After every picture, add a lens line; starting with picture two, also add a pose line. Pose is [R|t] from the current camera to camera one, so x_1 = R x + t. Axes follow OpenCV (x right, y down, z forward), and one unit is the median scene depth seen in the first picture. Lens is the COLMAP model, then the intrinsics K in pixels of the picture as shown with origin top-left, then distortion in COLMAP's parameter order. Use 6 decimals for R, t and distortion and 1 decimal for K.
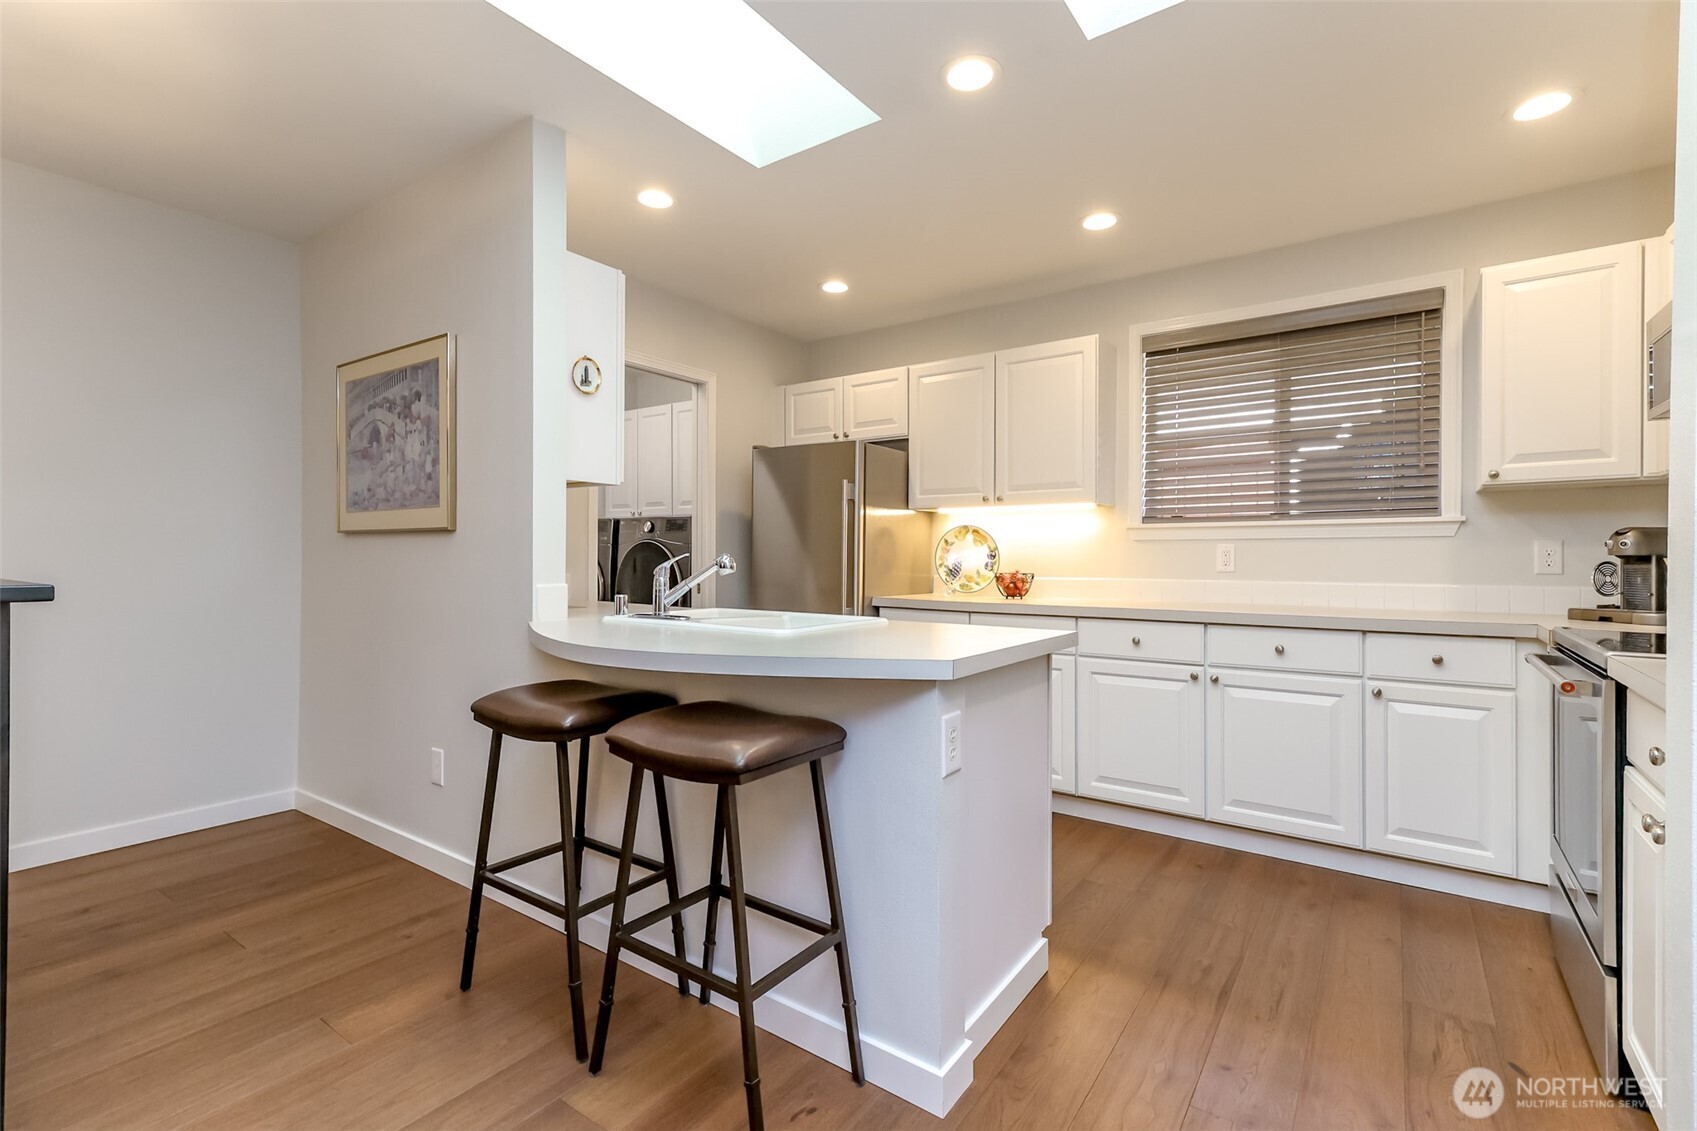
lens RADIAL K [[762.6, 0, 848.5], [0, 762.6, 565.5], [0, 0, 1]] dist [0.001819, 0.000170]
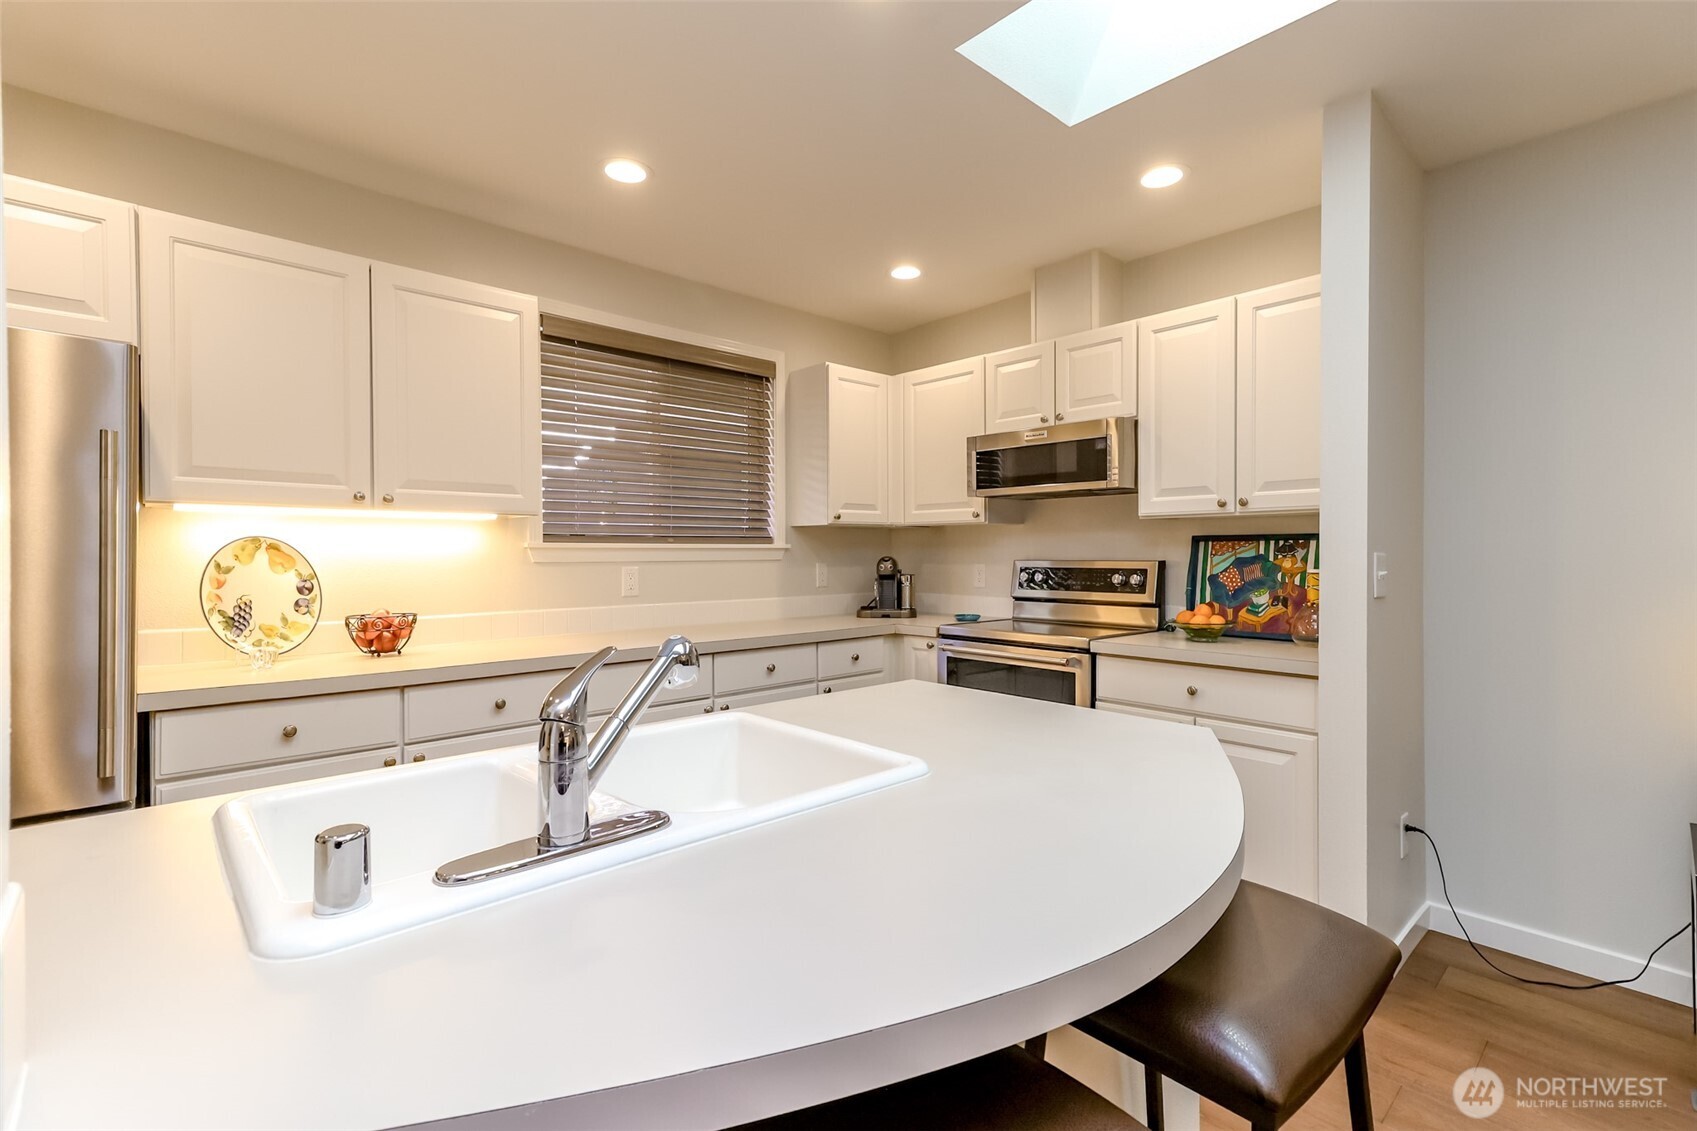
lens RADIAL K [[773.6, 0, 820.0], [0, 773.6, 563.0], [0, 0, 1]] dist [0.035584, 0.000060]
pose [[0.221064, -0.012737, 0.975176, -0.395761], [0.016201, 0.999825, 0.009387, -0.039174], [-0.975125, 0.013724, 0.221231, 0.571804]]
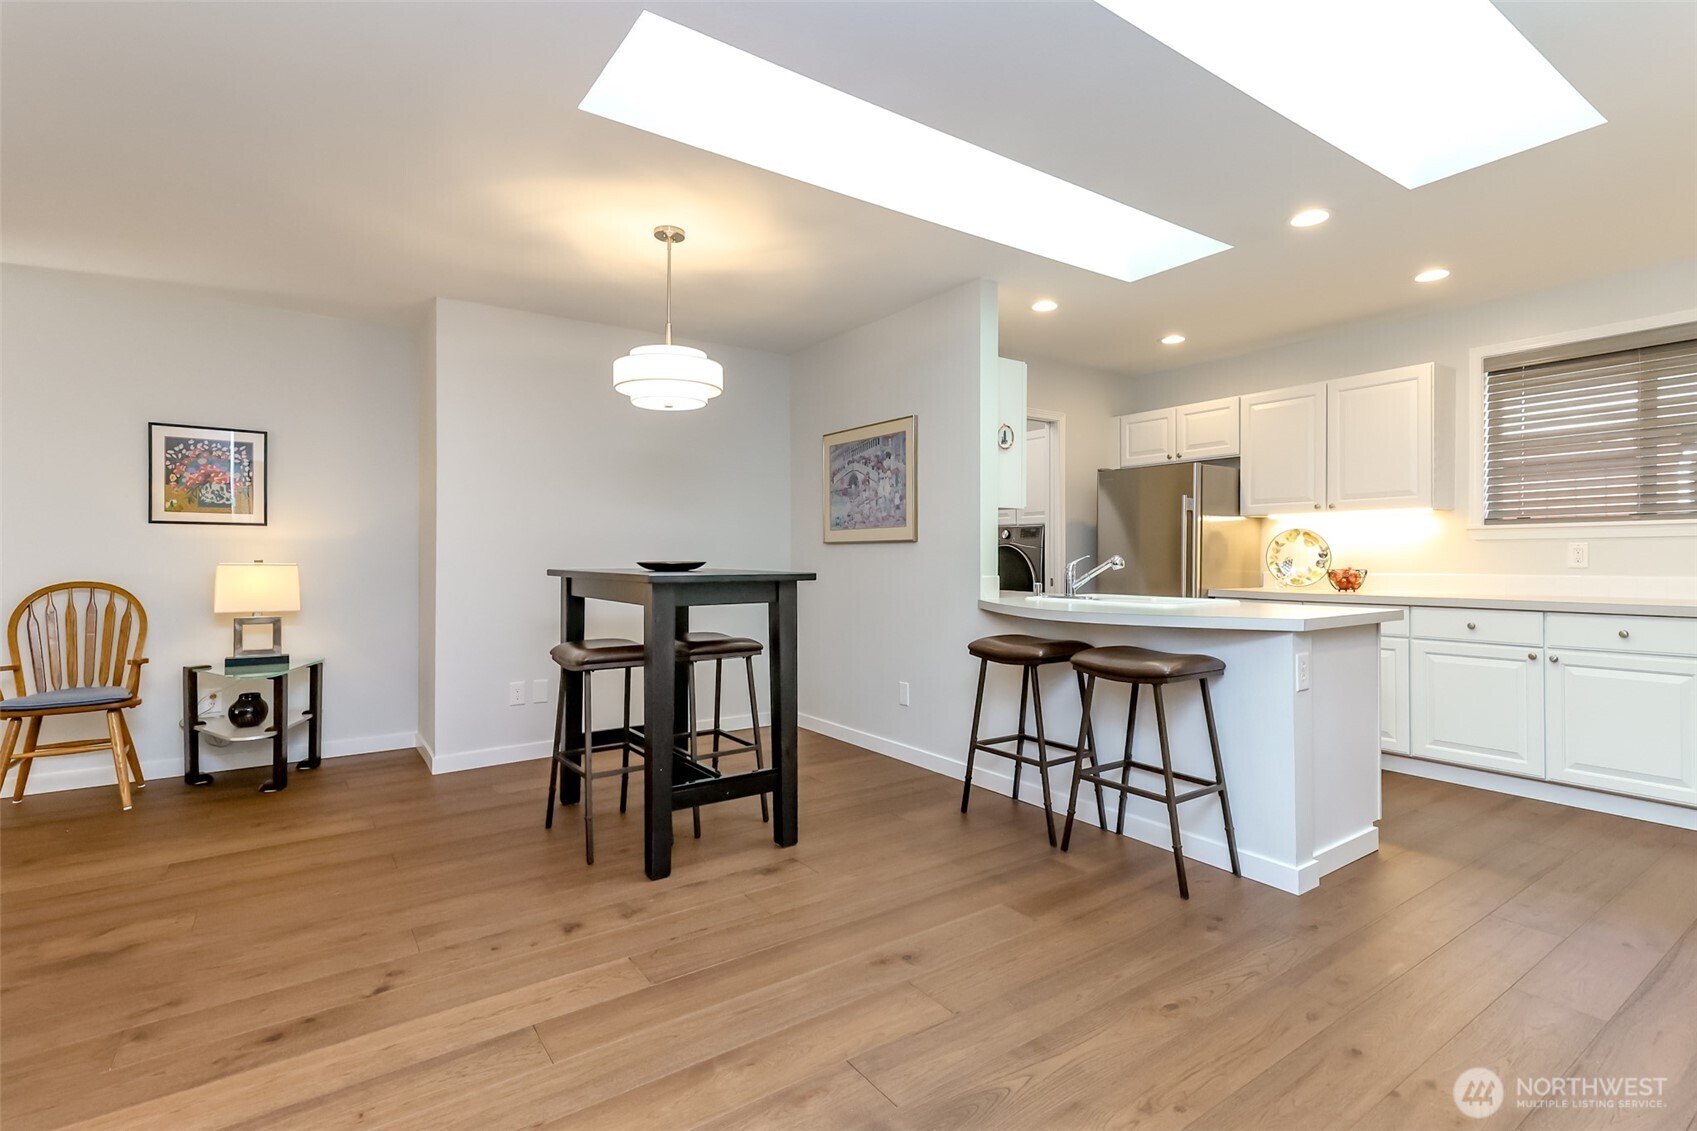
lens RADIAL K [[761.1, 0, 819.7], [0, 761.1, 564.1], [0, 0, 1]] dist [0.012303, 0.000230]
pose [[0.925651, -0.003550, -0.378361, -0.096008], [0.002545, 0.999992, -0.003157, 0.003806], [0.378369, 0.001959, 0.925653, -0.435545]]
